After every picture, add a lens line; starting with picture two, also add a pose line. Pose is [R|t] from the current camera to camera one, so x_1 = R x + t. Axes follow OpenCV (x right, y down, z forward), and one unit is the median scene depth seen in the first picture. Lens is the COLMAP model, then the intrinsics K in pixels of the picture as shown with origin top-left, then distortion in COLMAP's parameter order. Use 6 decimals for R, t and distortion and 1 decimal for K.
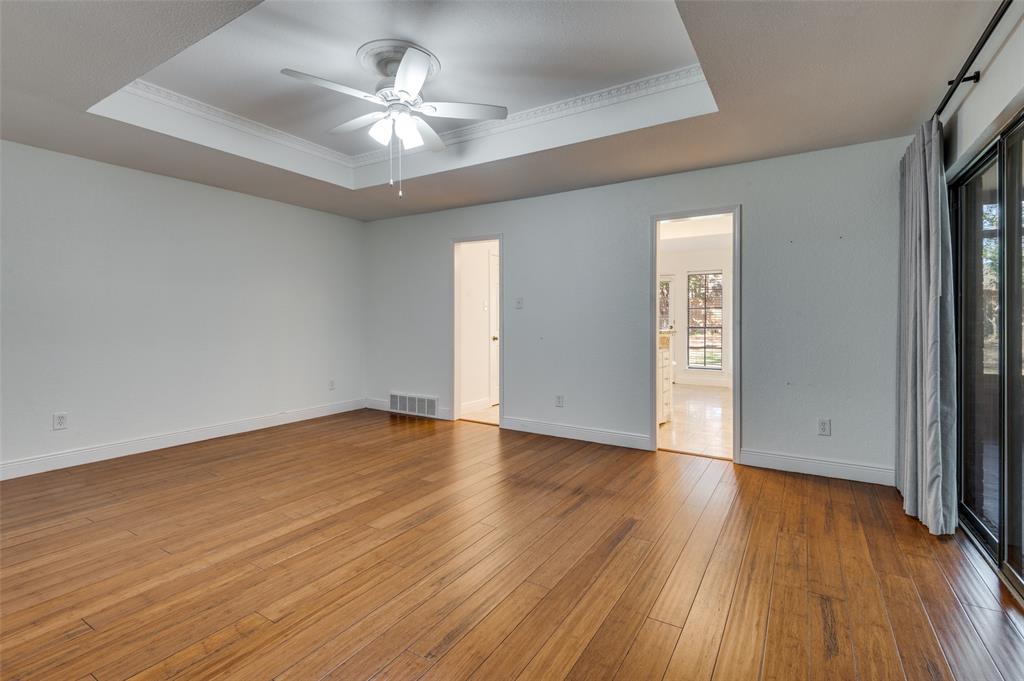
lens RADIAL K [[471.2, 0, 510.9], [0, 471.2, 329.6], [0, 0, 1]] dist [0.001232, -0.000234]
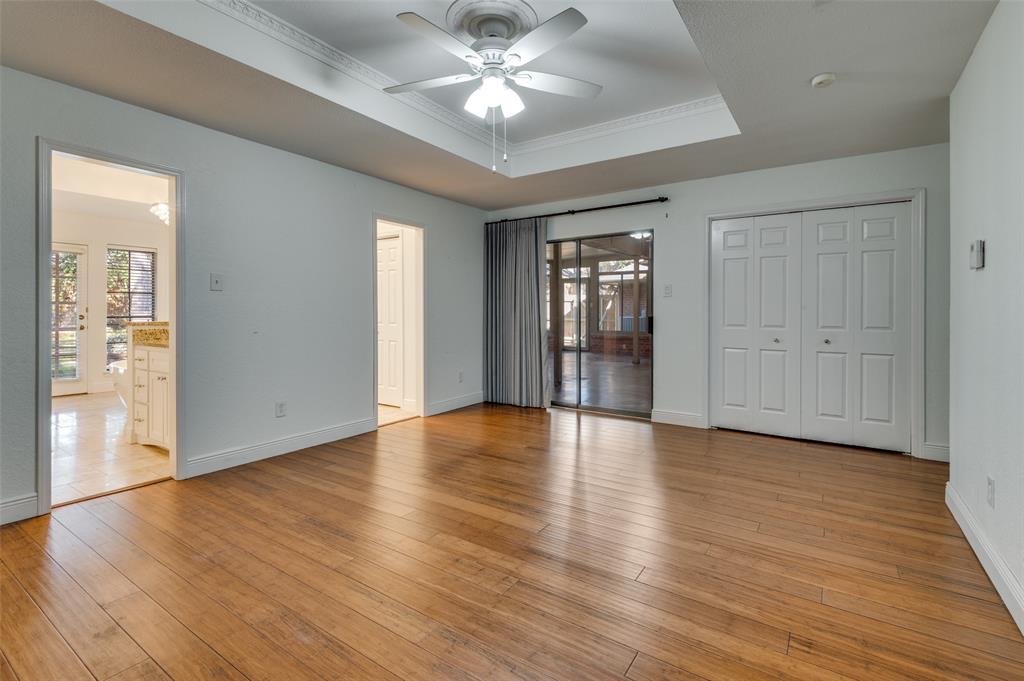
lens RADIAL K [[471.2, 0, 513.2], [0, 471.2, 314.1], [0, 0, 1]] dist [0.001232, -0.000234]
pose [[0.030487, -0.005402, 0.999521, -0.808001], [0.008717, 0.999949, 0.005139, -0.016284], [-0.999497, 0.008556, 0.030533, 0.661827]]
